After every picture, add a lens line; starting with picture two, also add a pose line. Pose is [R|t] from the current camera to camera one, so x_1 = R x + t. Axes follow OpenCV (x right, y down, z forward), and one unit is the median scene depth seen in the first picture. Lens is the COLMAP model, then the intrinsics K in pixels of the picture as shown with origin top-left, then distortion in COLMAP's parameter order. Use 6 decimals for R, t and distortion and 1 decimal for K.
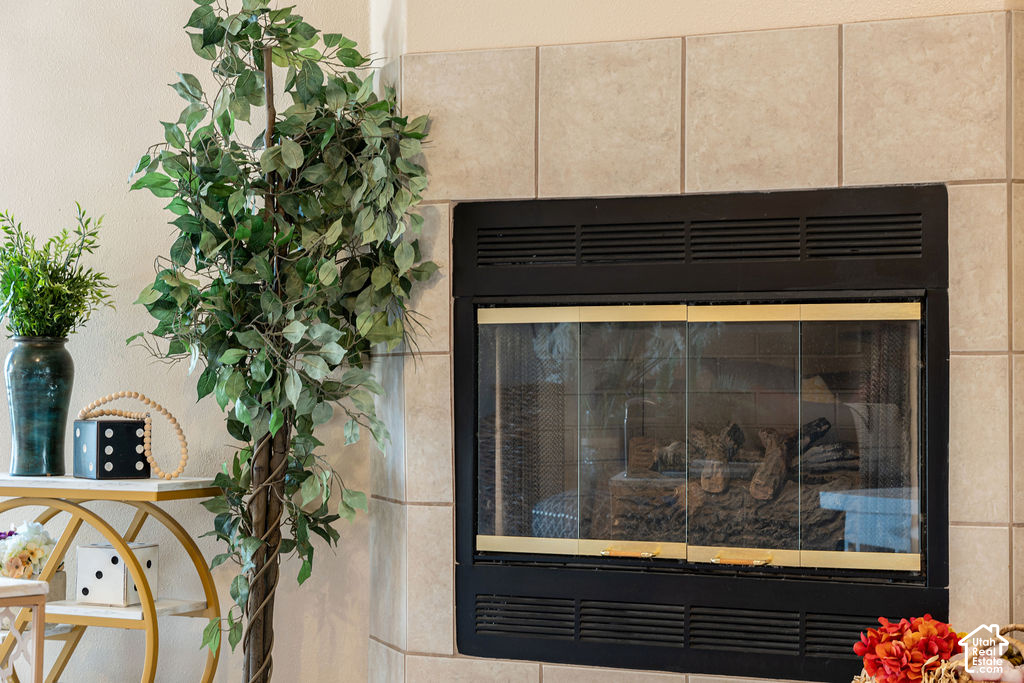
lens RADIAL K [[2060.6, 0, 512.1], [0, 2060.6, 341.8], [0, 0, 1]] dist [0.066789, 0.000000]
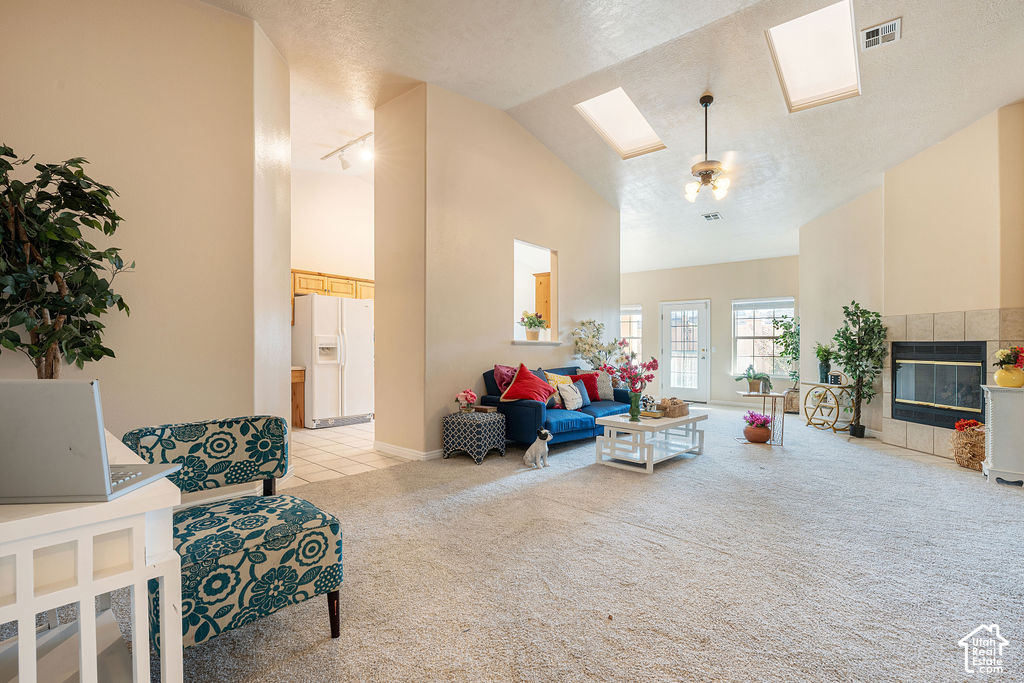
lens RADIAL K [[460.9, 0, 511.4], [0, 460.9, 347.3], [0, 0, 1]] dist [0.000835, 0.000095]
pose [[0.519320, 0.010520, -0.854515, 0.524663], [-0.006602, 0.999944, 0.008297, -0.054748], [0.854554, 0.001333, 0.519360, -0.598456]]
